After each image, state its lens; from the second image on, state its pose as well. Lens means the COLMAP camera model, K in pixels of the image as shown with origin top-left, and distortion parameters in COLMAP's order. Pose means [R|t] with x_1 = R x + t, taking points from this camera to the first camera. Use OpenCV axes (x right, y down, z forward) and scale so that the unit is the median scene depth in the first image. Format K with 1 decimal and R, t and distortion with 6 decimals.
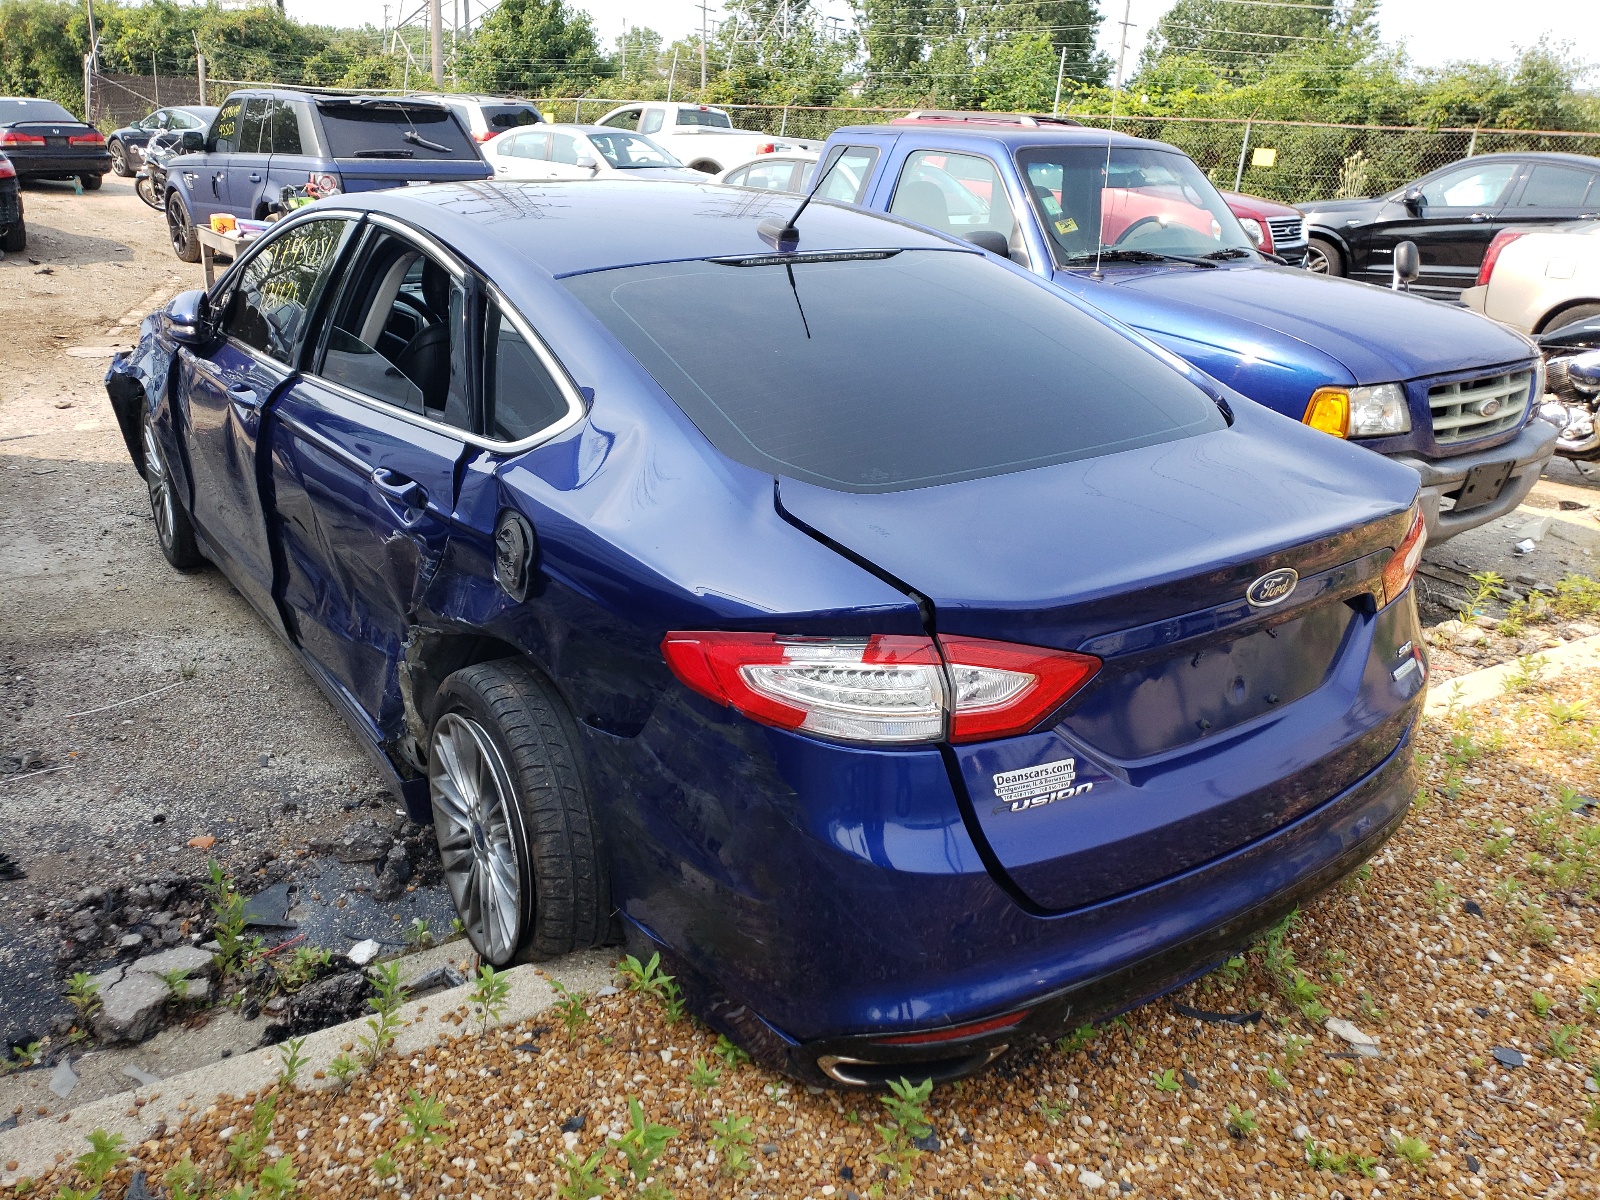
lens RADIAL K [[1303.3, 0, 800.0], [0, 1303.3, 600.0], [0, 0, 1]] dist [0.019250, 0.000842]
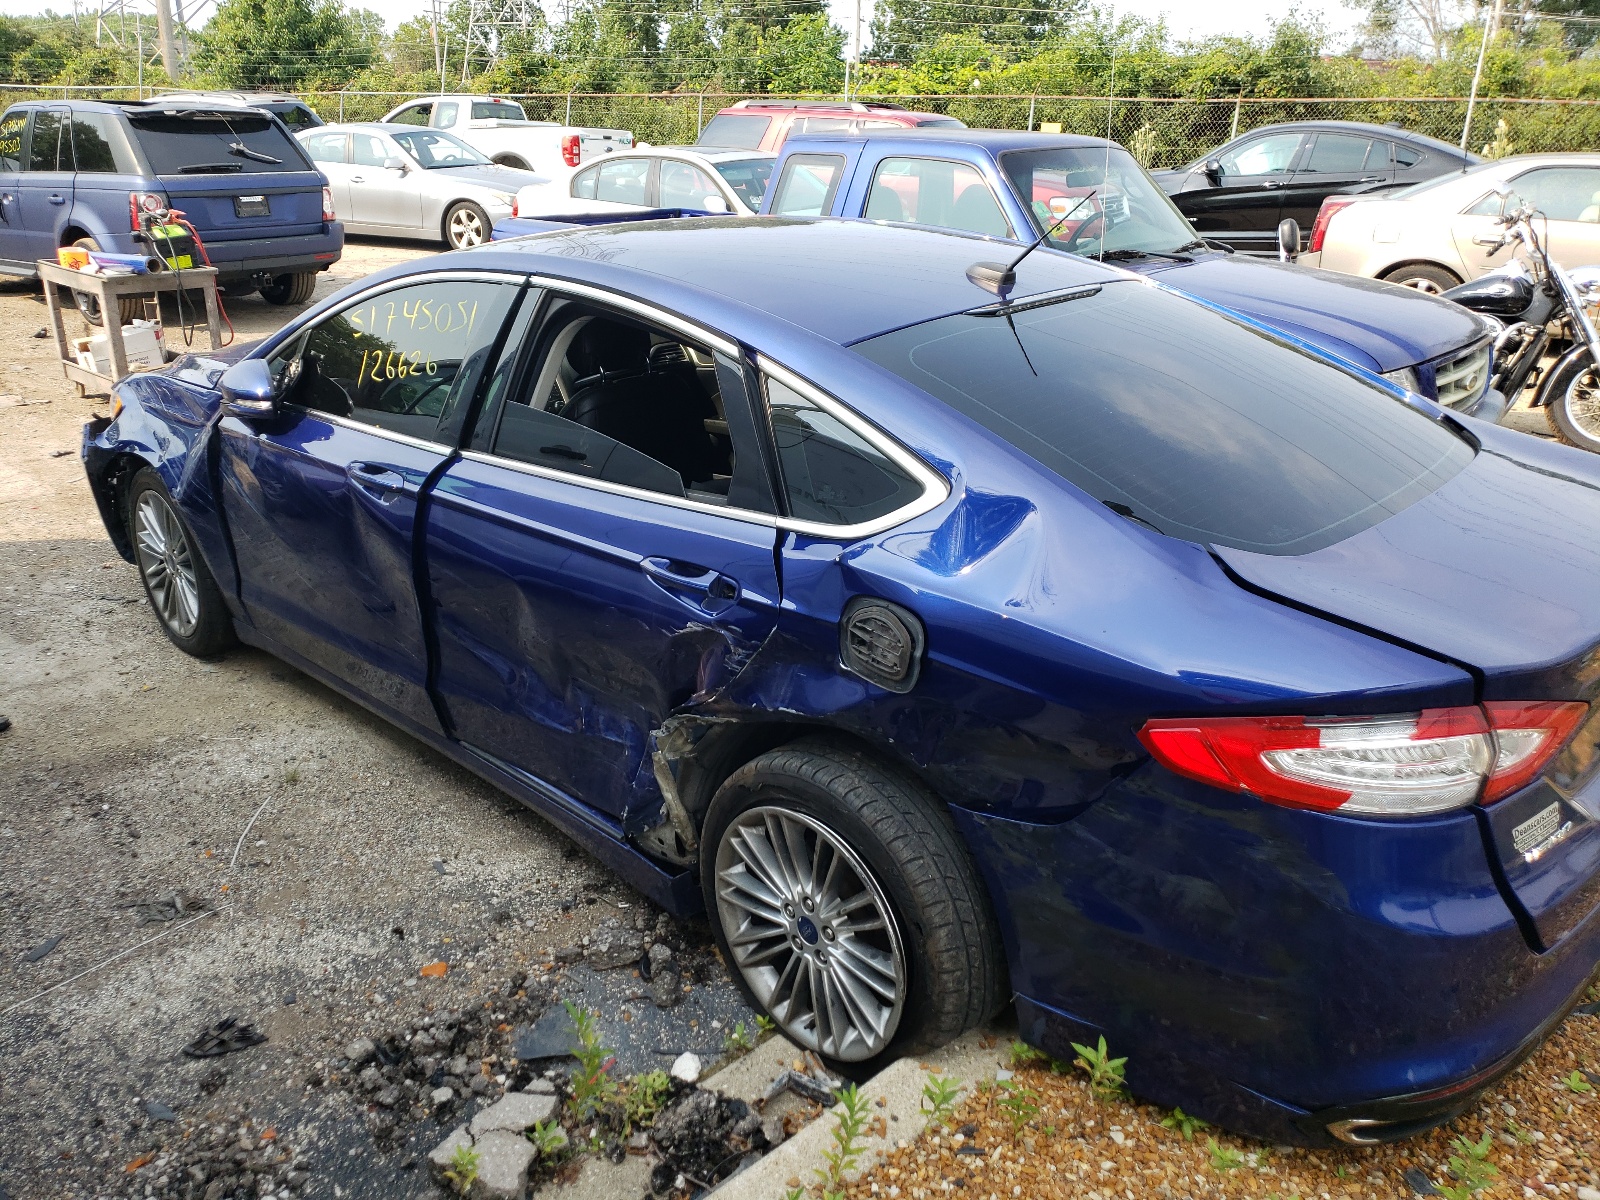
lens RADIAL K [[1296.7, 0, 800.0], [0, 1296.7, 600.0], [0, 0, 1]] dist [0.005990, 0.018757]
pose [[0.980652, -0.097836, 0.169560, -0.110350], [0.094684, 0.995152, 0.026594, -0.024805], [-0.171339, -0.010024, 0.985161, 0.018151]]
